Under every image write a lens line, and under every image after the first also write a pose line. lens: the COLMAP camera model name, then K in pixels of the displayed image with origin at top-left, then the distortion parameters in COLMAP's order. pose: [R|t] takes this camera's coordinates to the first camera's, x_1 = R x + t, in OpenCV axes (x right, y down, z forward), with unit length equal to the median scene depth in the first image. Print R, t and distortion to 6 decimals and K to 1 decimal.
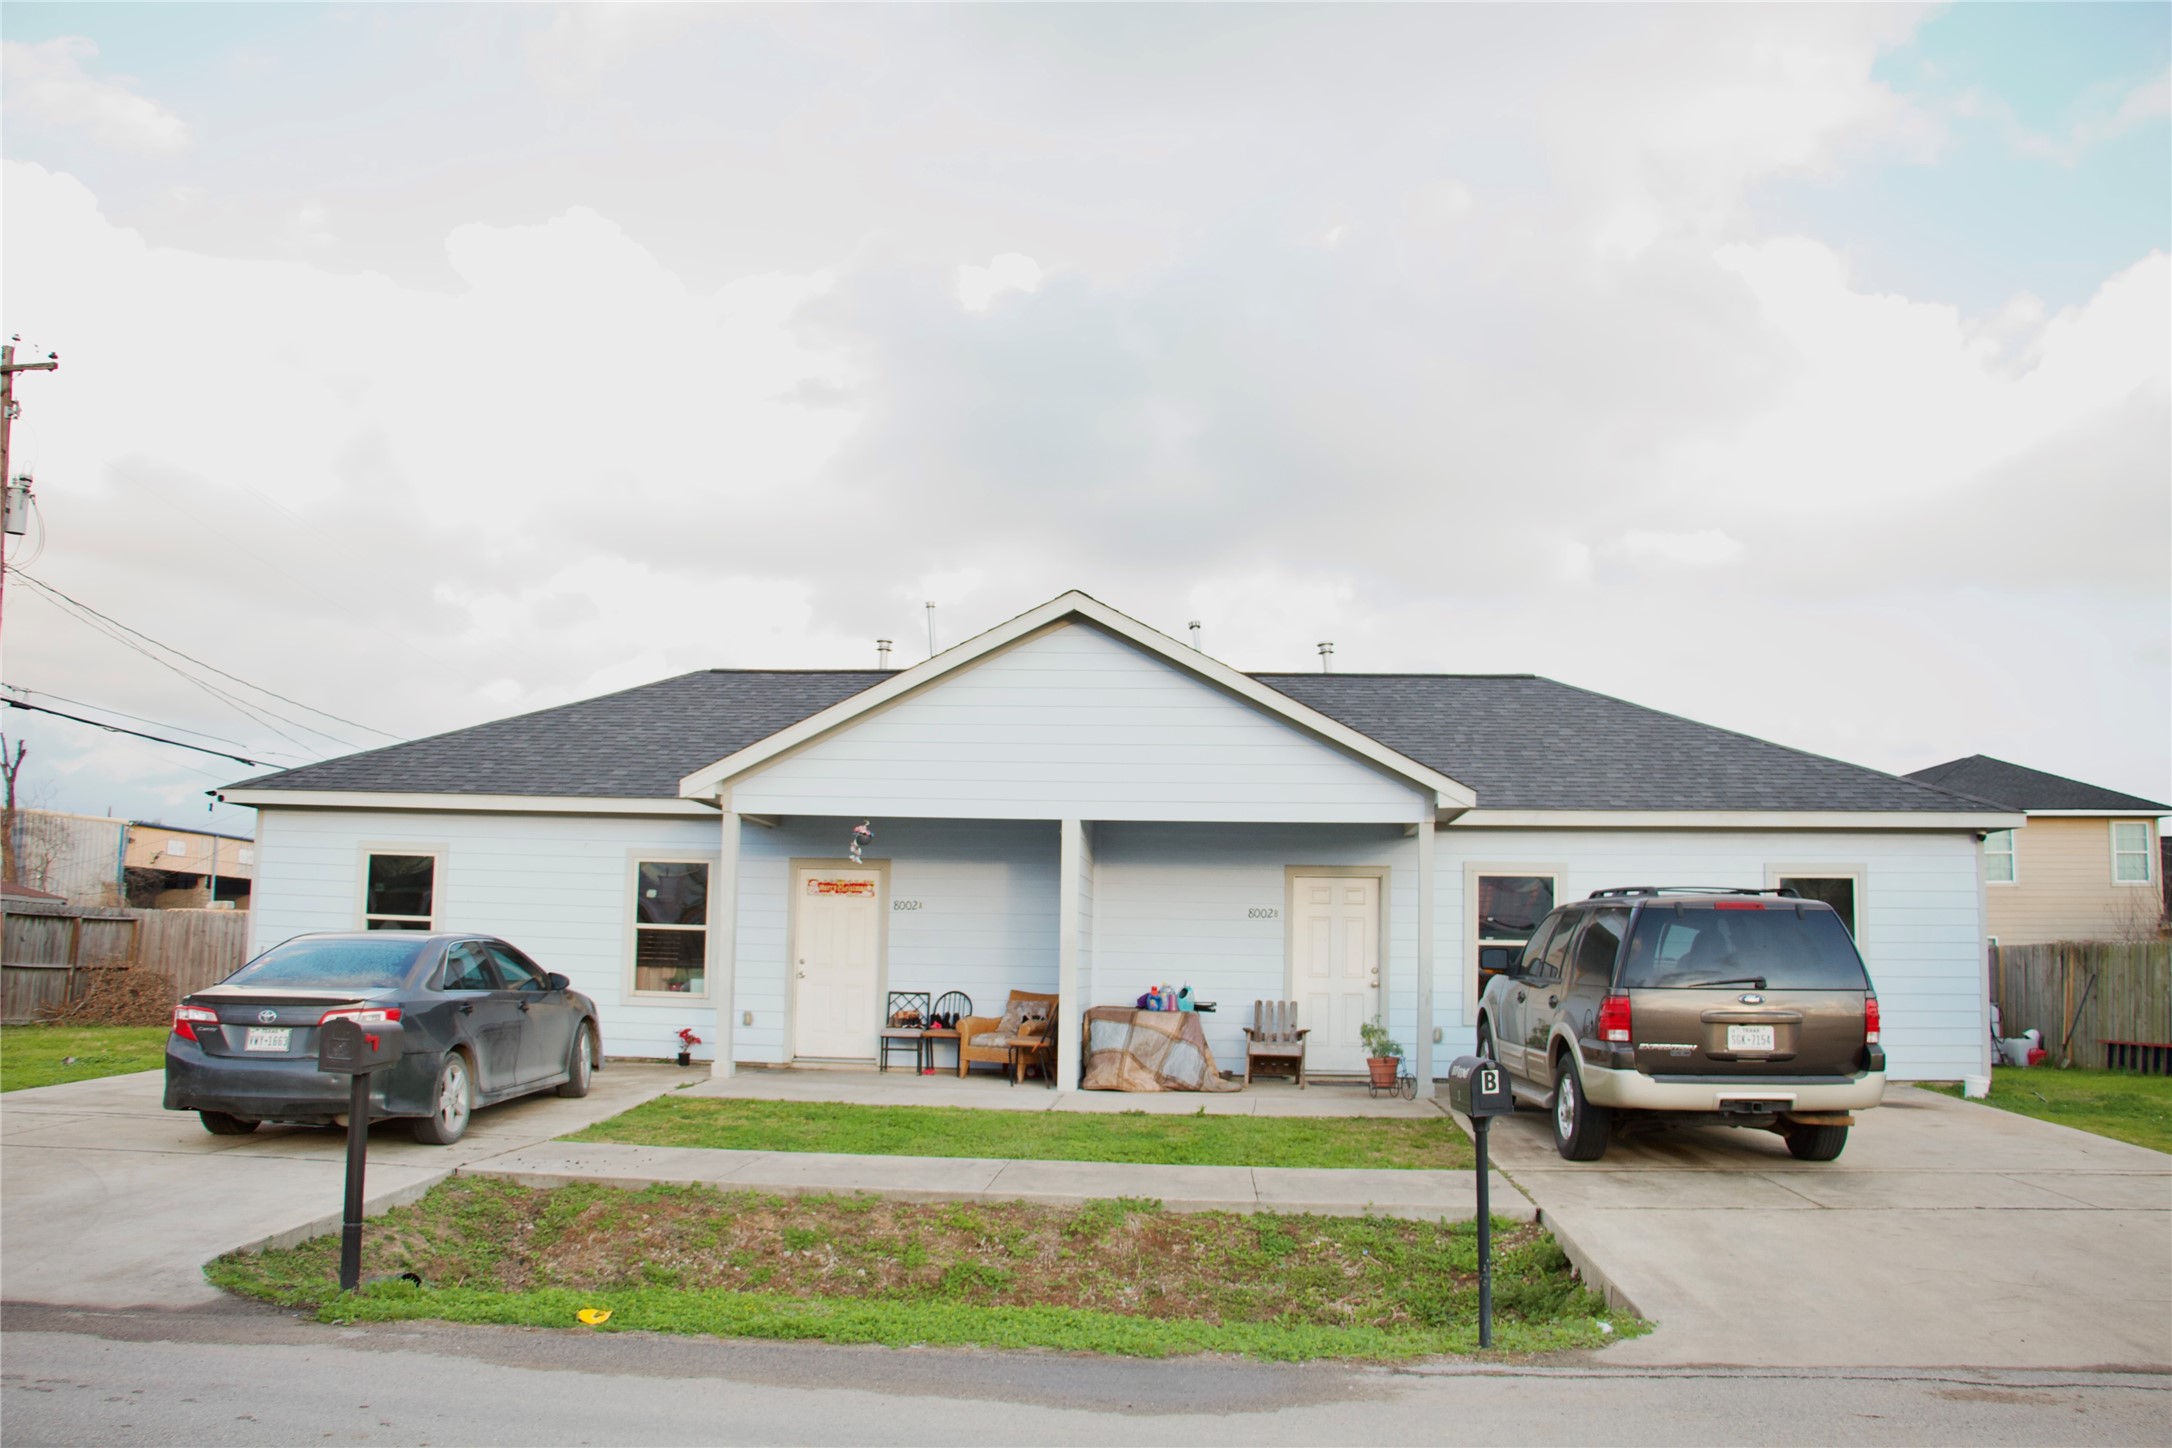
lens RADIAL K [[1756.7, 0, 1090.5], [0, 1756.7, 759.1], [0, 0, 1]] dist [-0.190866, 0.149336]
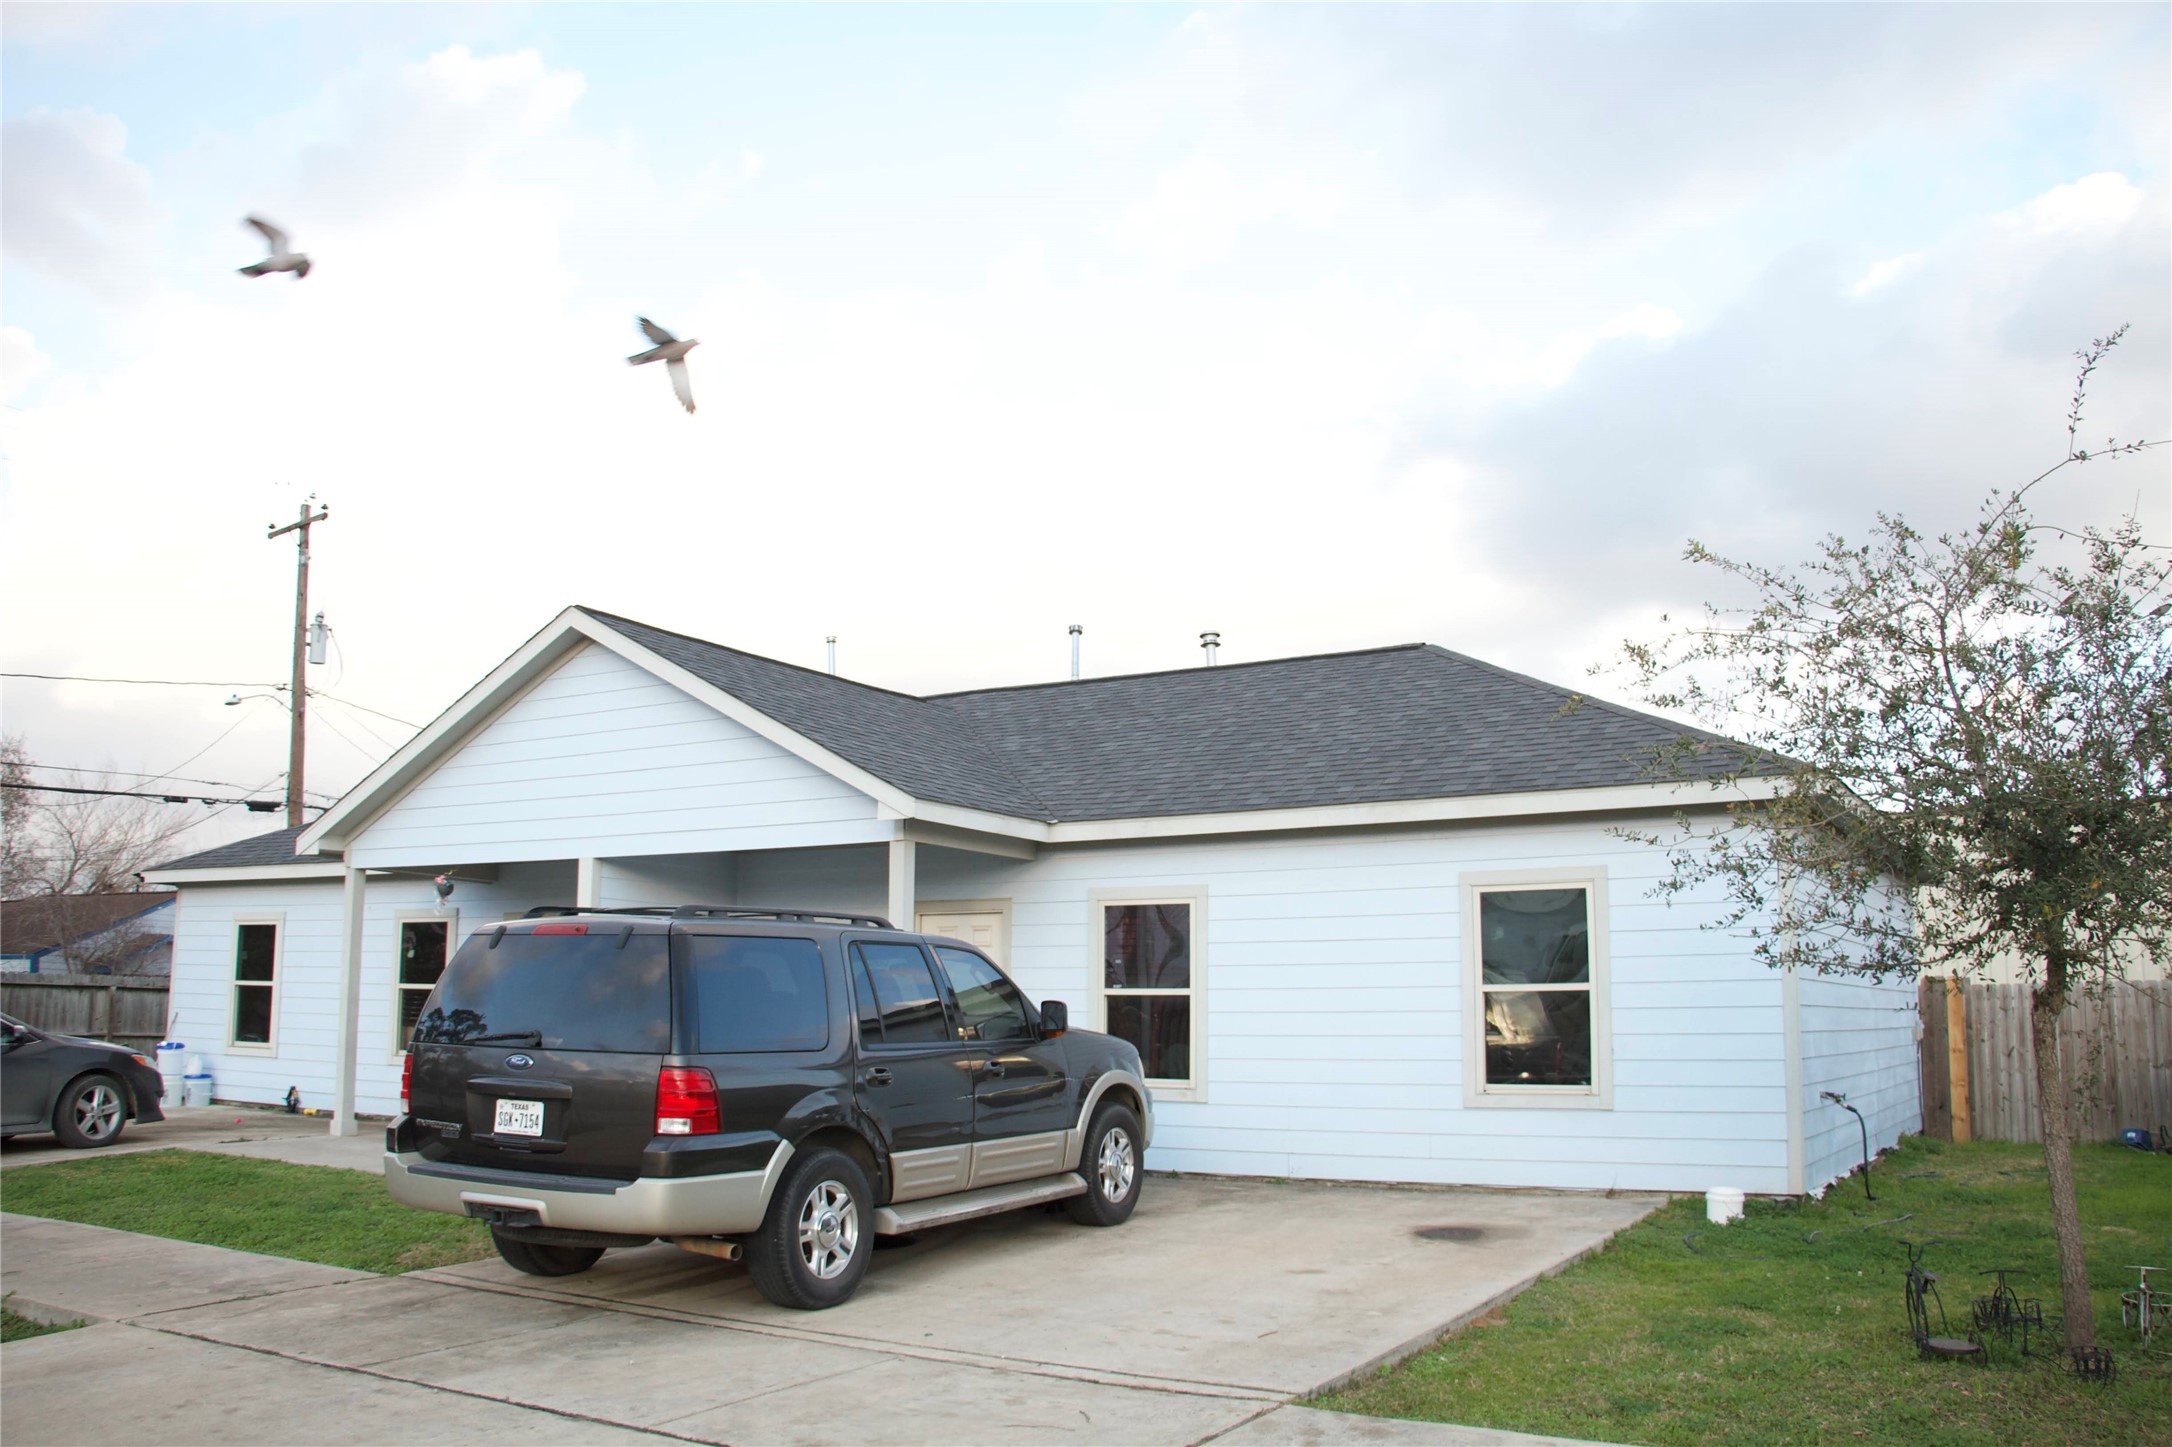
lens RADIAL K [[1756.7, 0, 1090.5], [0, 1756.7, 758.6], [0, 0, 1]] dist [-0.190866, 0.149336]
pose [[0.890360, -0.079290, -0.448300, 0.575165], [0.063268, 0.996711, -0.050630, 0.040905], [0.450840, 0.016716, 0.892448, 0.292028]]
